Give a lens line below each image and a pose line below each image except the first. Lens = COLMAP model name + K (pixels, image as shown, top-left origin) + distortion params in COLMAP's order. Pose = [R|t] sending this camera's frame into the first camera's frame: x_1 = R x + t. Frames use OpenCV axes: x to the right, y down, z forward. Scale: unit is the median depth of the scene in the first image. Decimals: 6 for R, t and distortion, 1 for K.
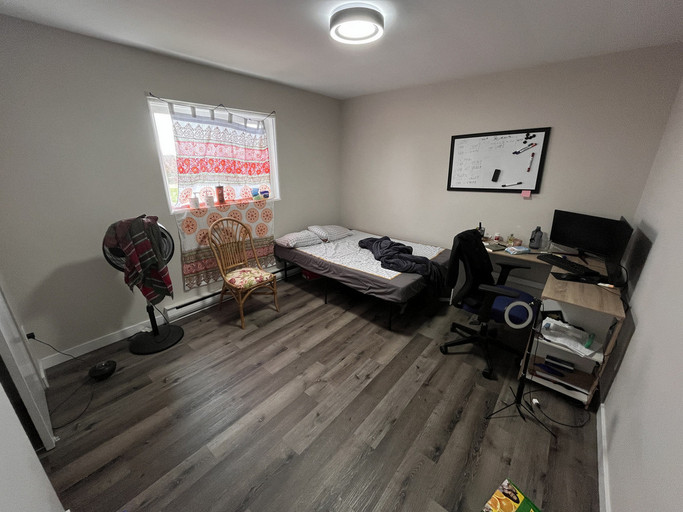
lens RADIAL K [[274.3, 0, 338.6], [0, 274.3, 257.0], [0, 0, 1]] dist [-0.004126, -0.000984]
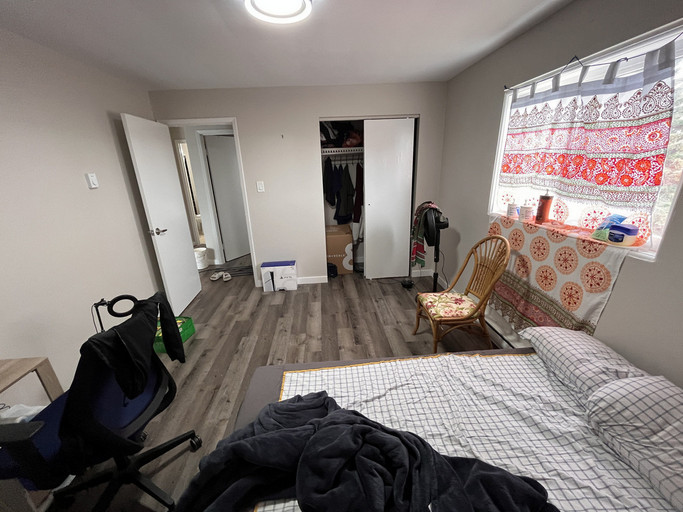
lens RADIAL K [[274.3, 0, 339.8], [0, 274.3, 254.6], [0, 0, 1]] dist [-0.004126, -0.000984]
pose [[-0.713266, 0.245604, -0.656453, 0.403232], [-0.197035, 0.828561, 0.524084, -0.424927], [0.672629, 0.503155, -0.542591, 1.205431]]
